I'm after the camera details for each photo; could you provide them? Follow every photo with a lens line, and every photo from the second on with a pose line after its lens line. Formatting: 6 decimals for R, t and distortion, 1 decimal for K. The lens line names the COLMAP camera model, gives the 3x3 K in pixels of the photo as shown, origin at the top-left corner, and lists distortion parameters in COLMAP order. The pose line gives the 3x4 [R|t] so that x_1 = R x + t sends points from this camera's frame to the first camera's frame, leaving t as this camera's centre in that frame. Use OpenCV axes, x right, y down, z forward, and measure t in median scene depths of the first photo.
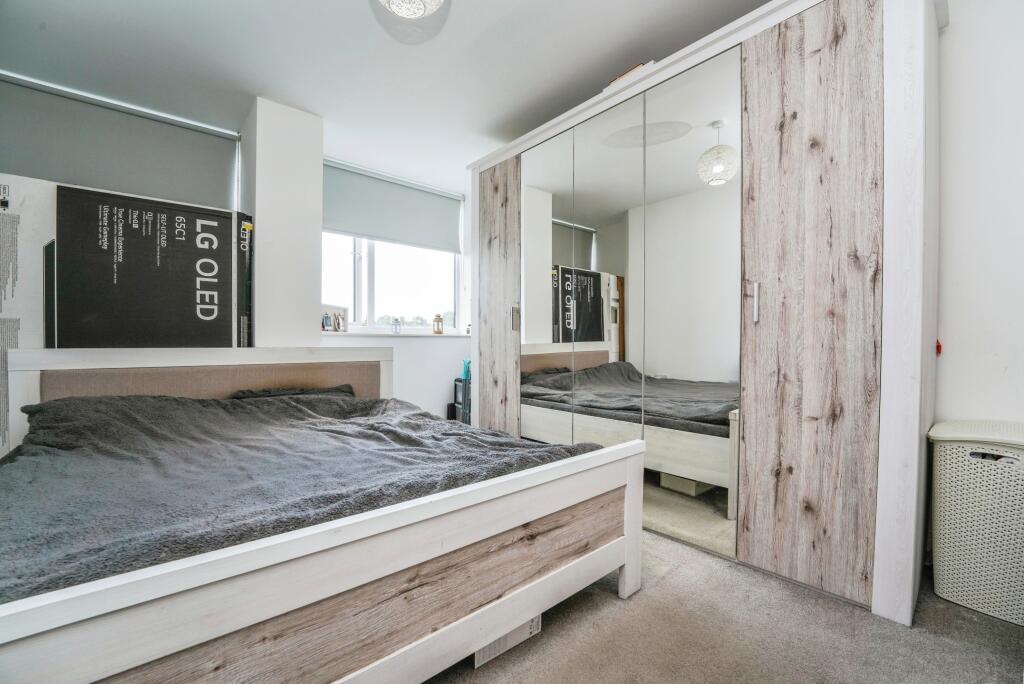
lens RADIAL K [[425.7, 0, 510.8], [0, 425.7, 346.5], [0, 0, 1]] dist [-0.025041, 0.003893]
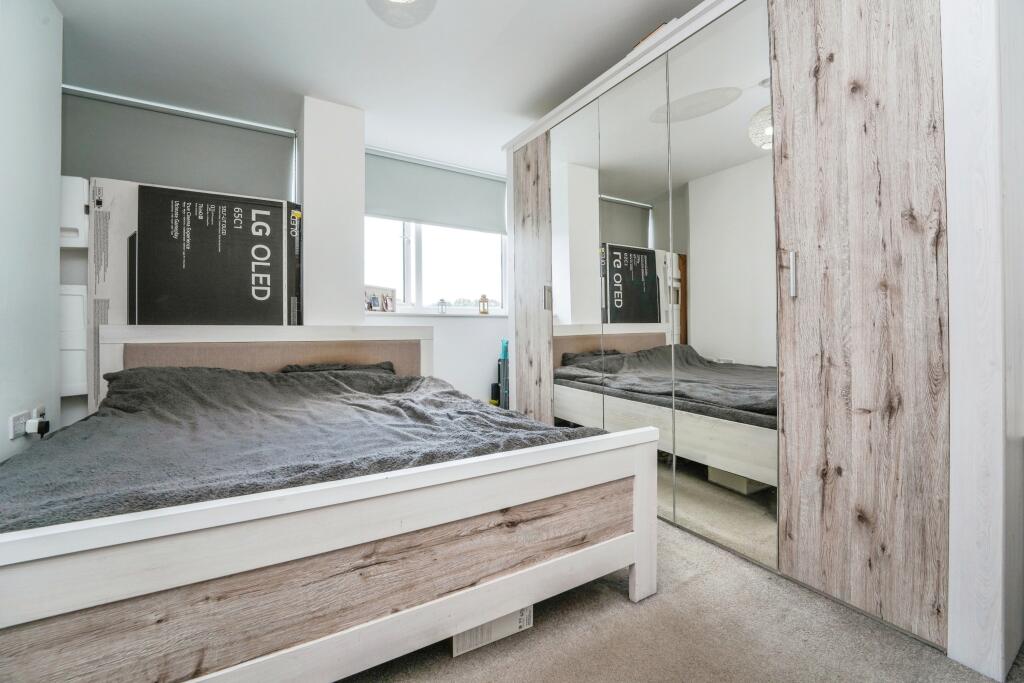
lens RADIAL K [[425.7, 0, 491.1], [0, 425.7, 316.3], [0, 0, 1]] dist [-0.025041, 0.003893]
pose [[0.983650, 0.001208, -0.180087, 0.125306], [-0.006053, 0.999634, -0.026355, 0.008473], [0.179990, 0.027014, 0.983297, 0.036616]]
